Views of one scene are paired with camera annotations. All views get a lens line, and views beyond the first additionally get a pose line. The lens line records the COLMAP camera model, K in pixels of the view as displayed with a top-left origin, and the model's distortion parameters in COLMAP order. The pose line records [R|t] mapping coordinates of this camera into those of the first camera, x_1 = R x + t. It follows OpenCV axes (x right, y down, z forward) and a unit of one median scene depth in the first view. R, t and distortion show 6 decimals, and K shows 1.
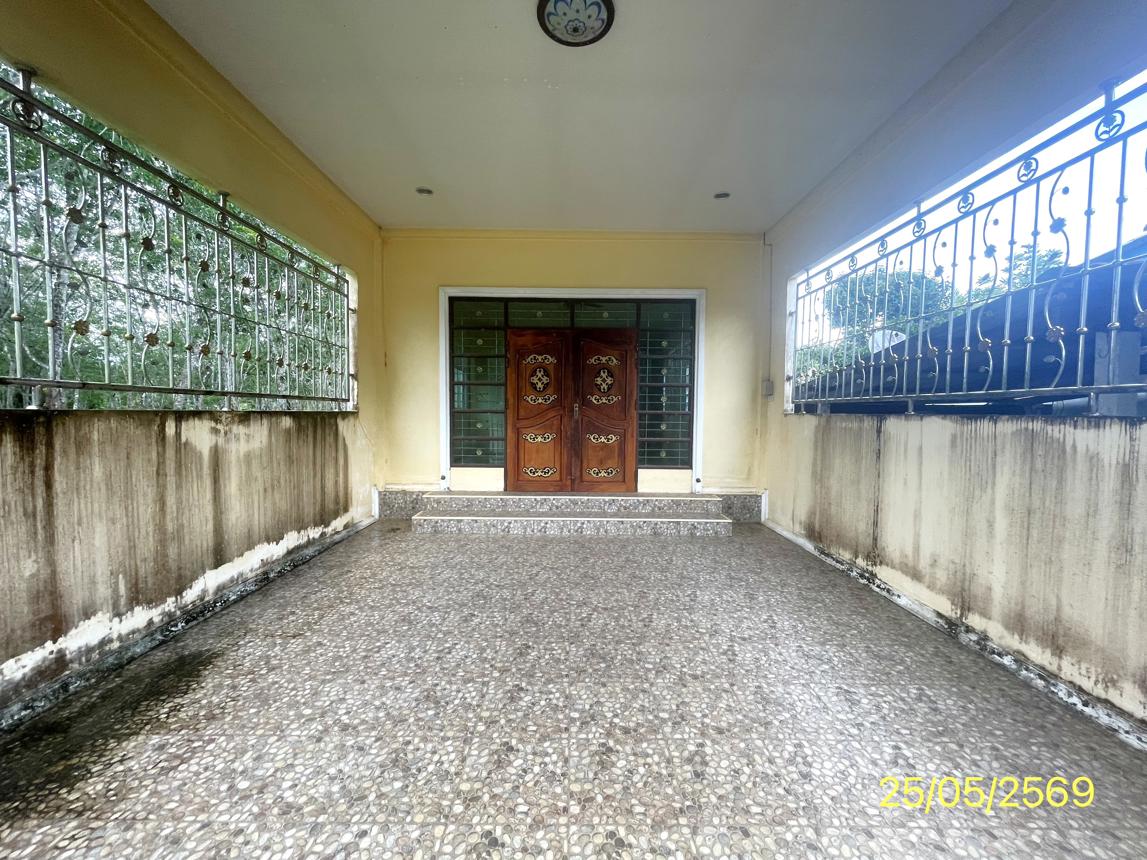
lens RADIAL K [[460.6, 0, 573.3], [0, 460.6, 433.0], [0, 0, 1]] dist [-0.003210, -0.000221]
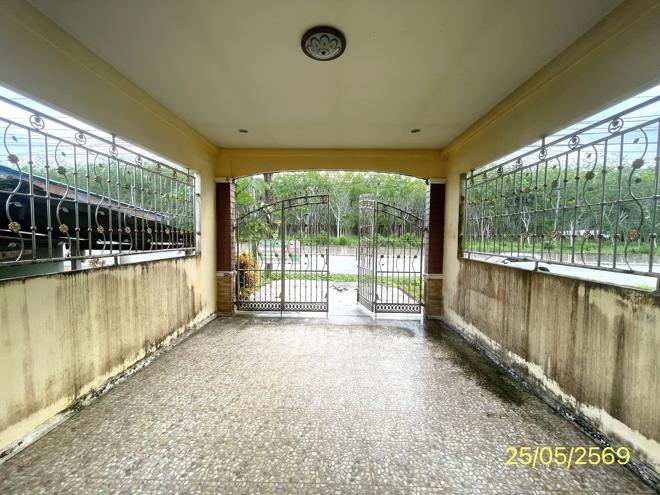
lens RADIAL K [[265.0, 0, 330.4], [0, 265.0, 248.7], [0, 0, 1]] dist [-0.003210, -0.000221]
pose [[-0.999664, -0.019378, 0.017229, -0.050938], [-0.017694, 0.995506, 0.093031, -0.228902], [-0.018955, 0.092695, -0.995514, 1.961164]]
